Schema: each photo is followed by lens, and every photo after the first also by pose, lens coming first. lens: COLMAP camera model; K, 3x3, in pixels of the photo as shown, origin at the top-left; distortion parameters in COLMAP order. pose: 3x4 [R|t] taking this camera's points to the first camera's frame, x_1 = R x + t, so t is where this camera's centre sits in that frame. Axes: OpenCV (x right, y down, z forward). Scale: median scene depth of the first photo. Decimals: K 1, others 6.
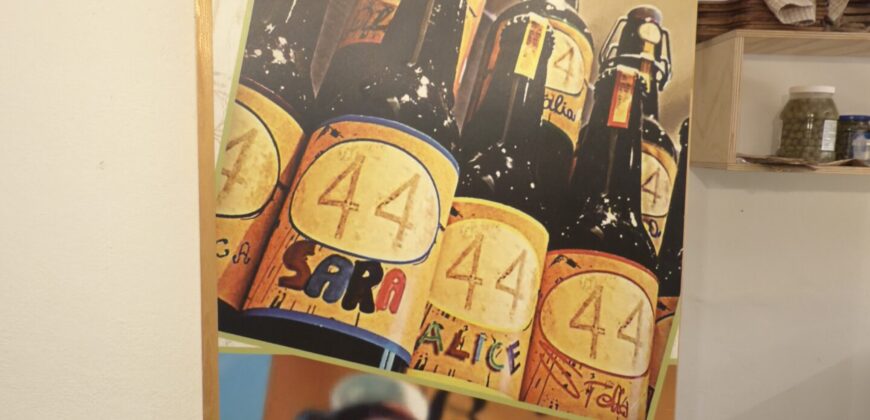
lens RADIAL K [[610.3, 0, 435.0], [0, 610.3, 210.0], [0, 0, 1]] dist [-0.001511, -0.000134]
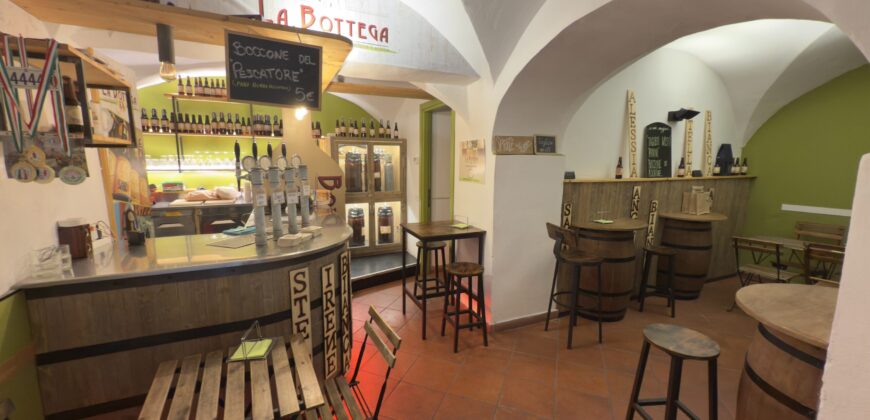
lens RADIAL K [[345.6, 0, 436.2], [0, 345.6, 209.8], [0, 0, 1]] dist [-0.001455, 0.000129]
pose [[-0.399184, -0.149973, 0.904522, -4.033658], [0.070098, 0.978652, 0.193200, -0.076708], [-0.914187, 0.140528, -0.380150, -0.328824]]
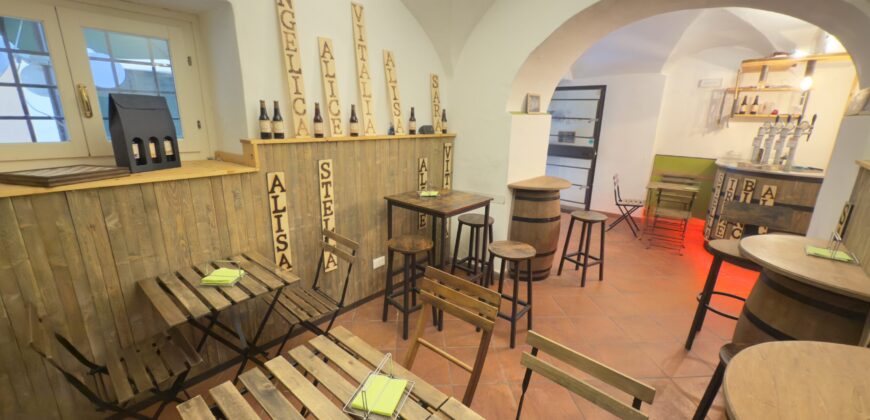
lens RADIAL K [[345.6, 0, 436.2], [0, 345.6, 209.8], [0, 0, 1]] dist [-0.001455, 0.000129]
pose [[0.750963, 0.173870, -0.637043, -1.431125], [-0.069750, 0.980202, 0.185307, 0.584954], [0.656650, -0.094725, 0.748223, -7.016374]]
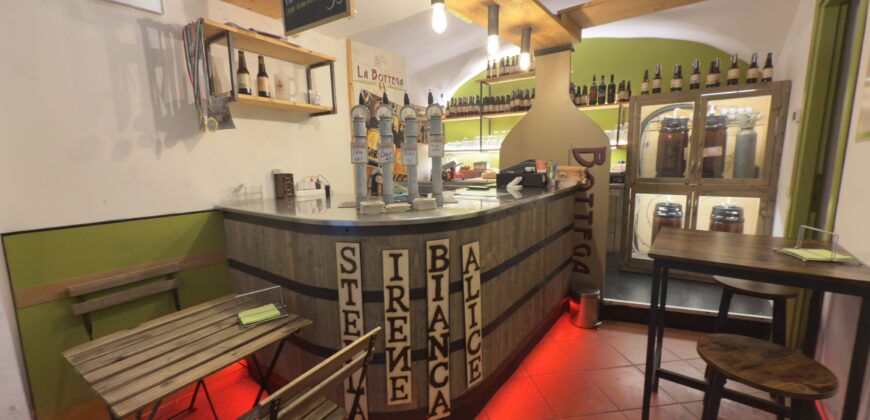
lens RADIAL K [[345.6, 0, 436.2], [0, 345.6, 209.8], [0, 0, 1]] dist [-0.001455, 0.000129]
pose [[0.609127, -0.142793, 0.780112, -2.697298], [0.099104, 0.989652, 0.103764, 0.394802], [-0.786856, 0.014107, 0.616975, -1.784106]]
